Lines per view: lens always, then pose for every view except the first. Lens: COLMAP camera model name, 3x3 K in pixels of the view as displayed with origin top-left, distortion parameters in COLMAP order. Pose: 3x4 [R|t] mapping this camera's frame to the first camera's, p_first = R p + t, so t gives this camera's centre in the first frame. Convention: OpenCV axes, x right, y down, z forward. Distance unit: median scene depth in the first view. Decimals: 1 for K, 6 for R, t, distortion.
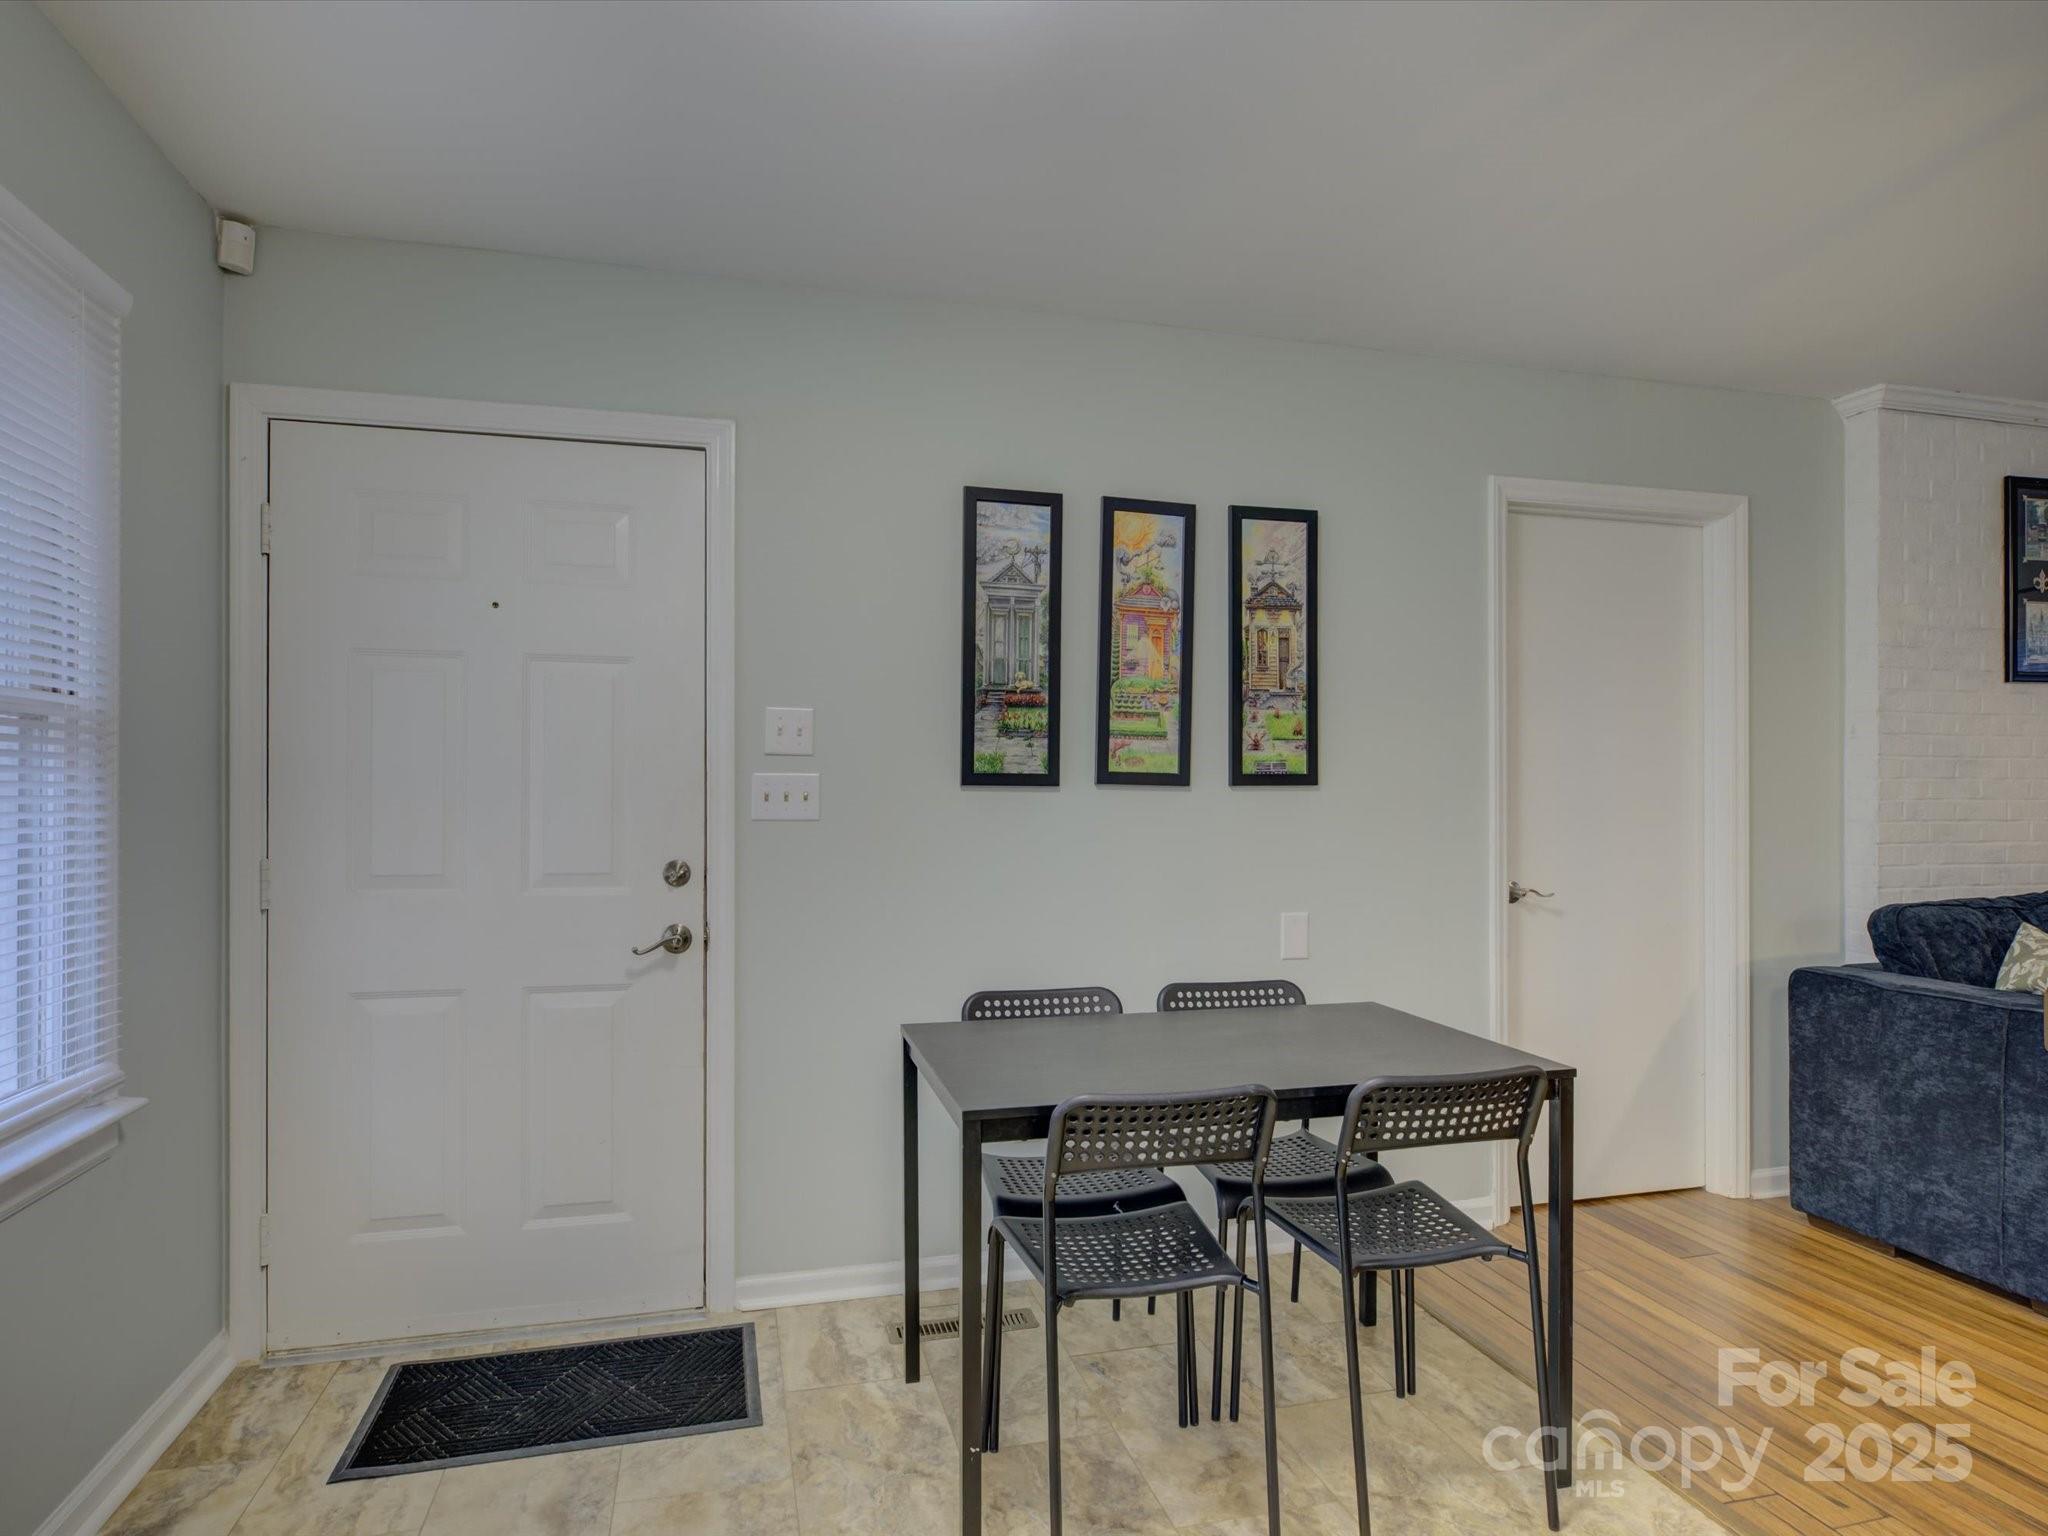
lens RADIAL K [[1062.7, 0, 1063.7], [0, 1062.7, 780.6], [0, 0, 1]] dist [-0.002914, -0.000486]
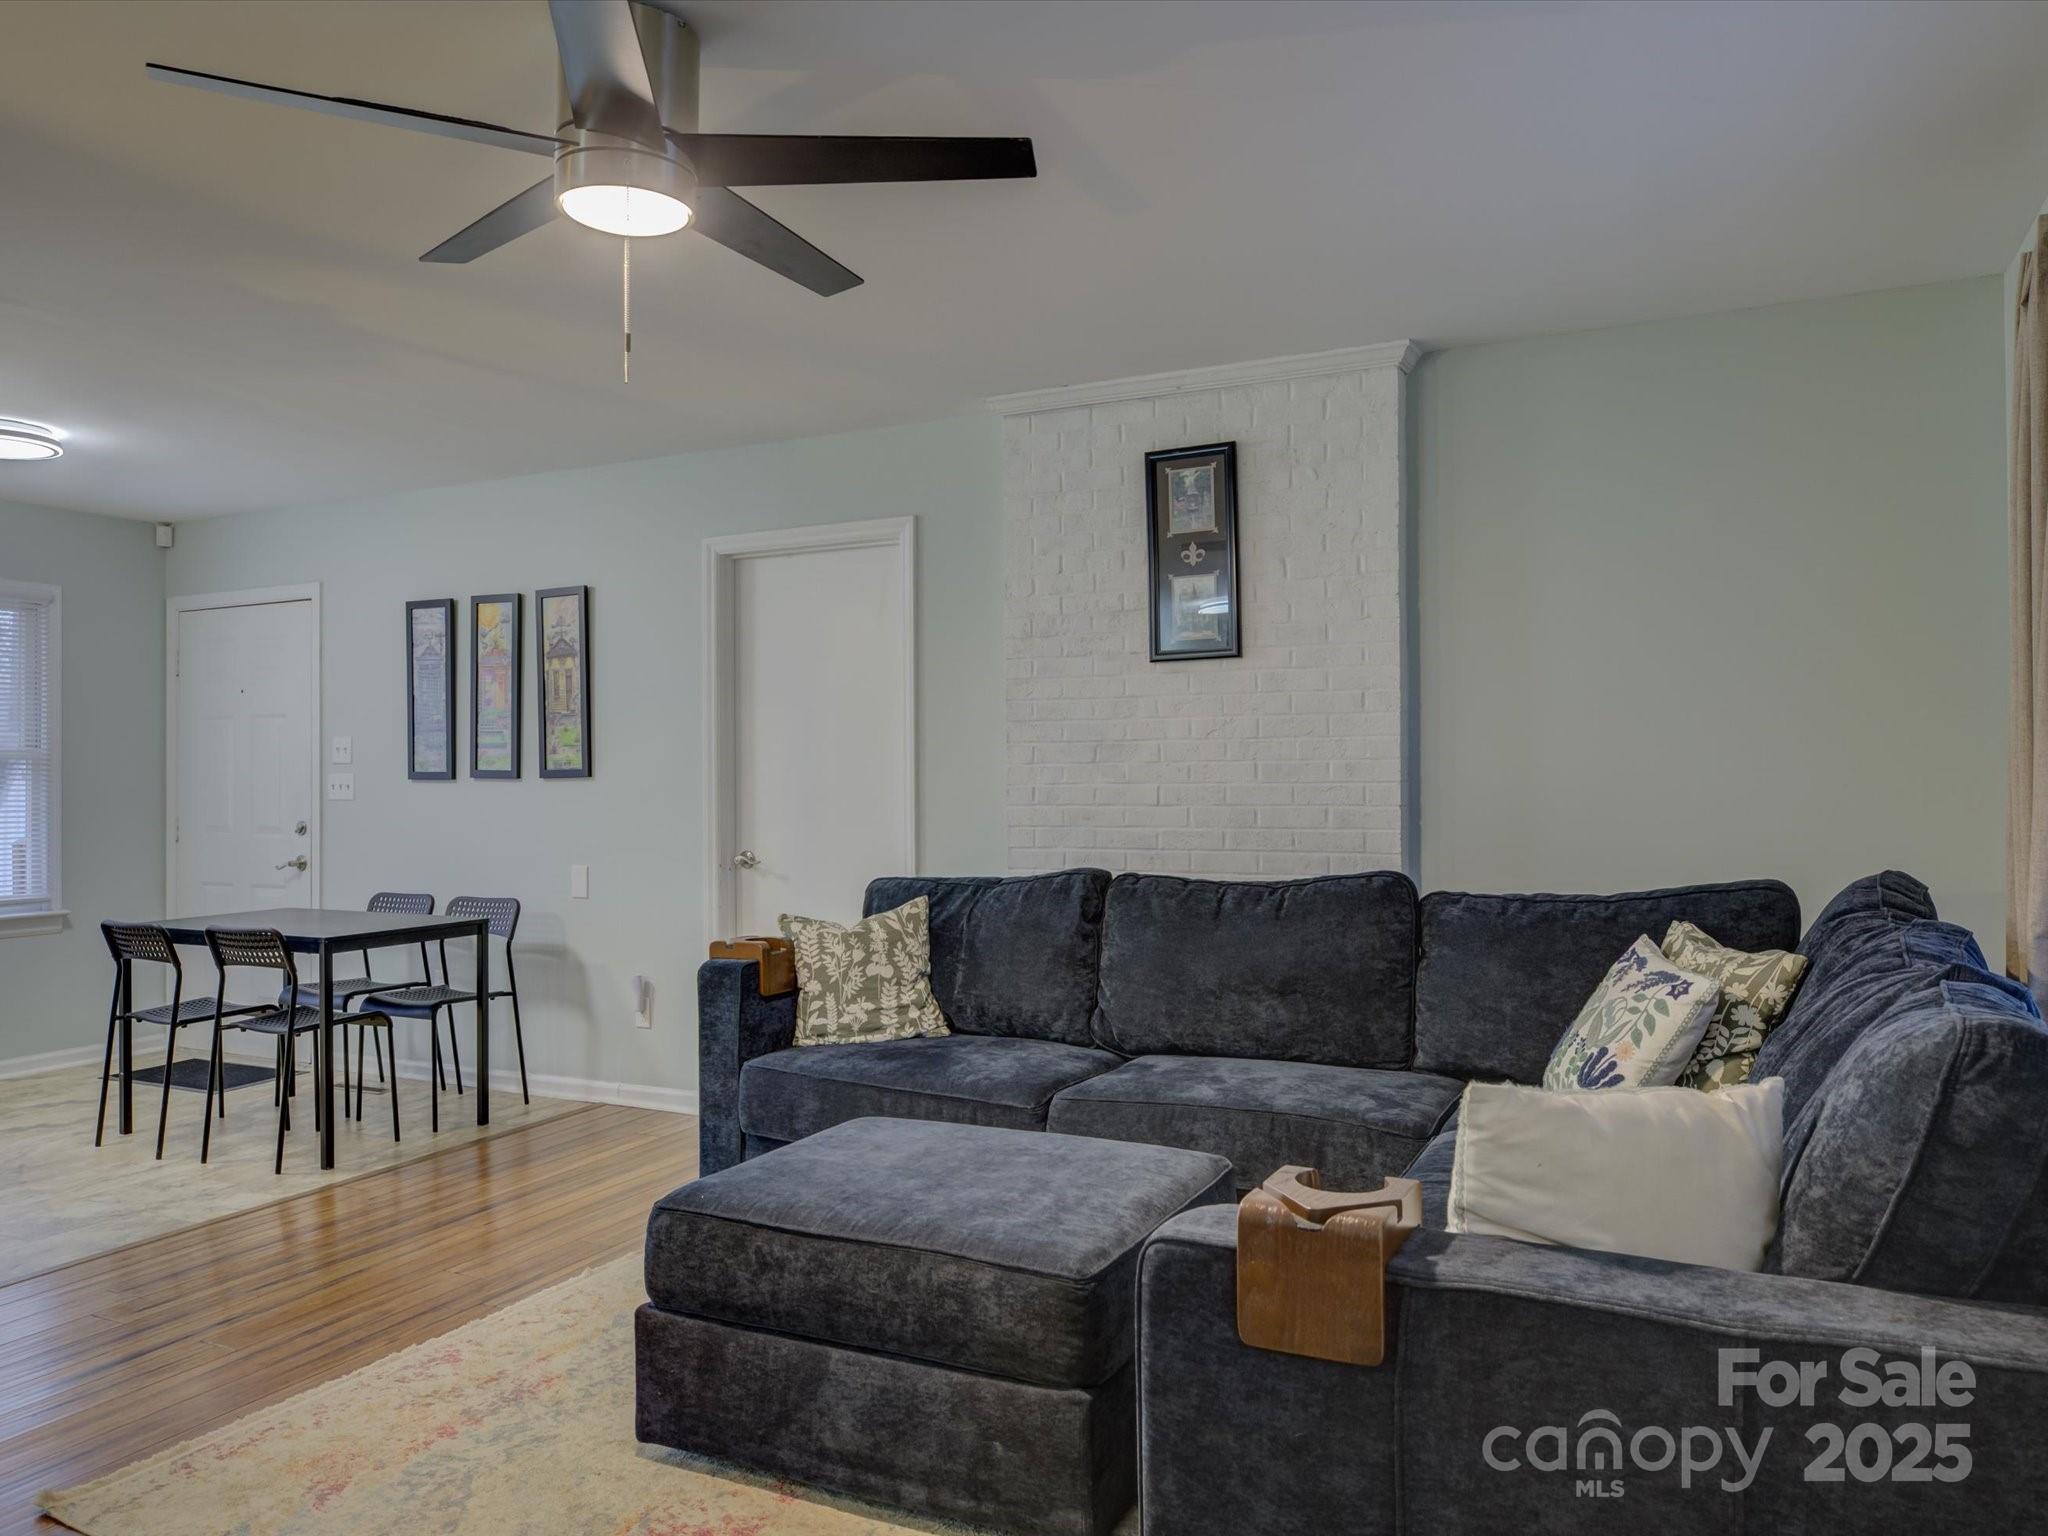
lens RADIAL K [[1413.4, 0, 1024.0], [0, 1413.4, 768.0], [0, 0, 1]] dist [0.008458, 0.002696]
pose [[0.767314, -0.013009, -0.641140, 1.934481], [0.015253, 0.999882, -0.002033, 0.004760], [0.641090, -0.008219, 0.767421, -0.086098]]
